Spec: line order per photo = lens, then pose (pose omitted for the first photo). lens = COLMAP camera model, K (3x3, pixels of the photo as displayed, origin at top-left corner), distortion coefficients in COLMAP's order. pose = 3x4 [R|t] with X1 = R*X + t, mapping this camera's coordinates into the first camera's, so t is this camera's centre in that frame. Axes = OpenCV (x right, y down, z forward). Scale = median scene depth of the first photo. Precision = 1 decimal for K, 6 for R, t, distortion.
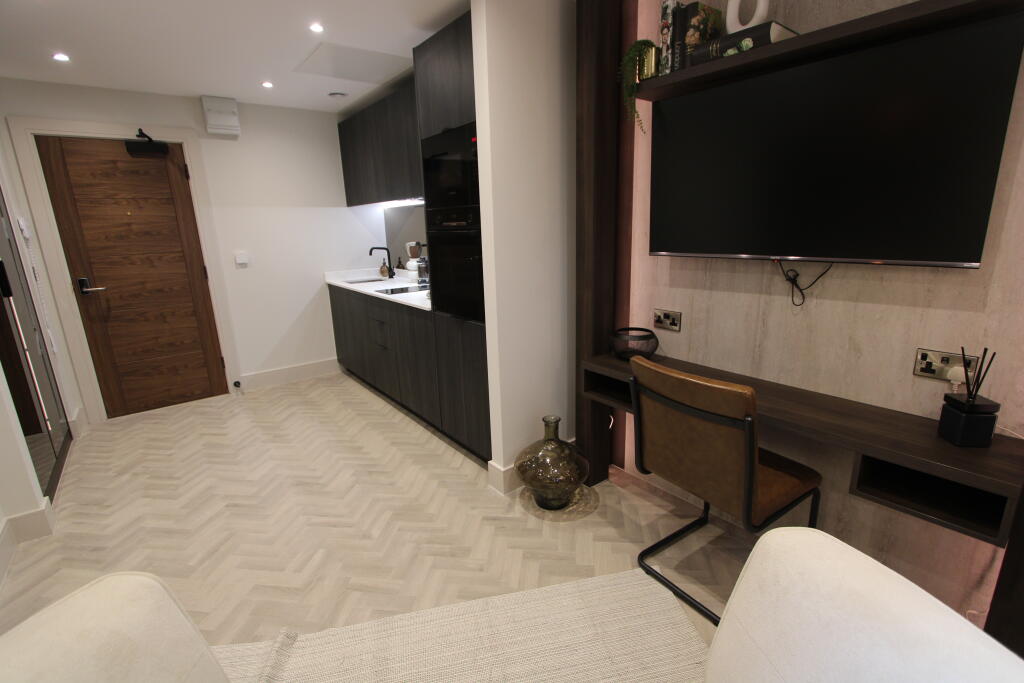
lens RADIAL K [[471.1, 0, 515.9], [0, 471.1, 343.3], [0, 0, 1]] dist [-0.011613, -0.000145]
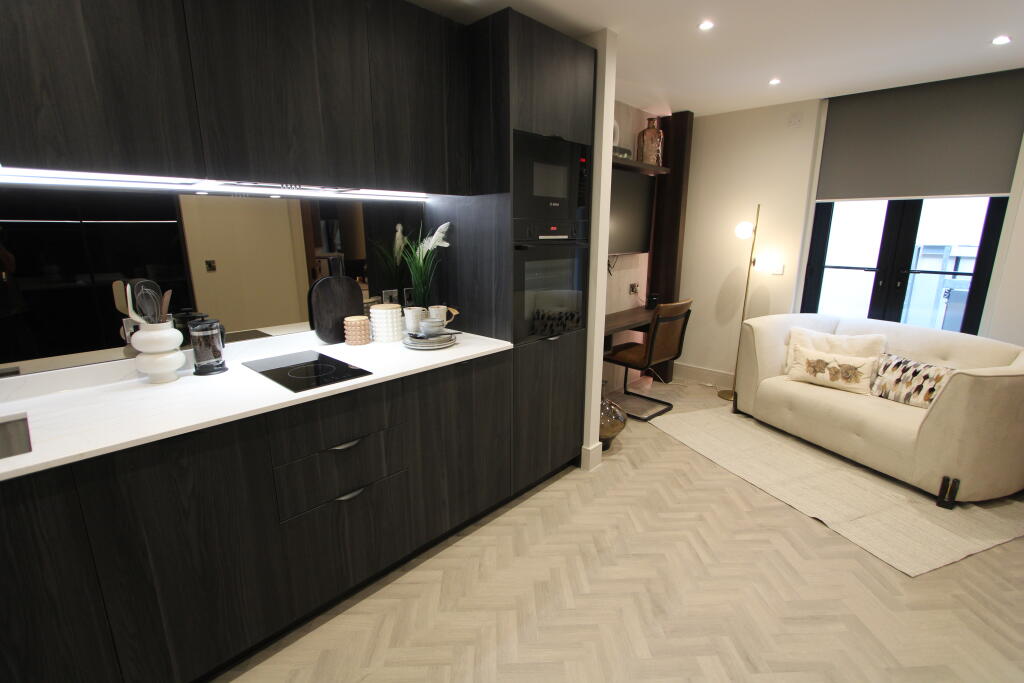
lens RADIAL K [[471.1, 0, 515.9], [0, 471.1, 343.3], [0, 0, 1]] dist [-0.011613, -0.000145]
pose [[-0.161876, -0.201427, 0.966035, -1.139984], [0.251579, 0.938175, 0.237774, -0.317193], [-0.954203, 0.281524, -0.101194, 1.309788]]
